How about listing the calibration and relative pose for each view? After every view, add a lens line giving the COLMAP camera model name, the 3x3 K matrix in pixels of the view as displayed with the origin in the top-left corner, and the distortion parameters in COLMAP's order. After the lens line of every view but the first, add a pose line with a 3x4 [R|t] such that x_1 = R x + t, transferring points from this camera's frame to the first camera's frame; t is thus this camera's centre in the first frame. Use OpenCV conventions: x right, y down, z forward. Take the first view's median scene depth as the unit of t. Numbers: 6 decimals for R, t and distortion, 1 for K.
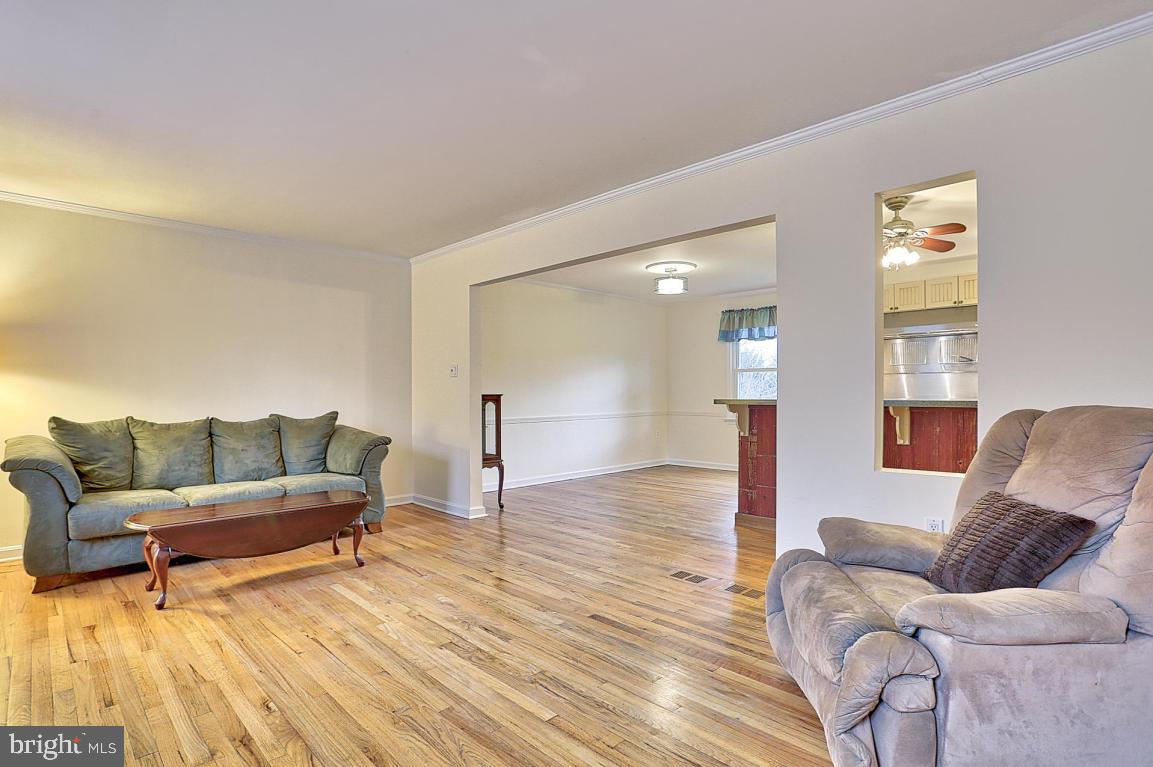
lens RADIAL K [[568.4, 0, 589.6], [0, 568.4, 402.8], [0, 0, 1]] dist [-0.066558, 0.025438]
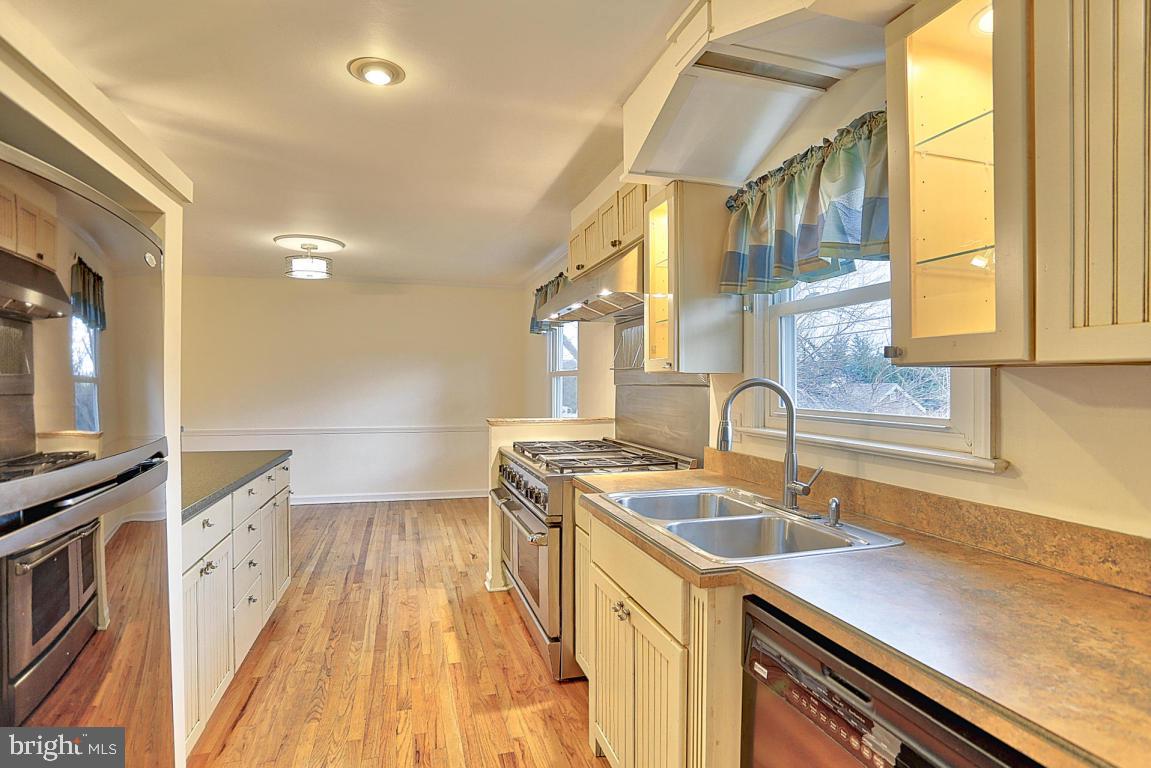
lens RADIAL K [[567.4, 0, 571.3], [0, 567.4, 389.3], [0, 0, 1]] dist [-0.066558, 0.025438]
pose [[0.876332, 0.016420, -0.481428, 1.236295], [-0.021122, 0.999767, -0.004348, -0.071761], [0.481245, 0.013979, 0.876475, 0.774109]]
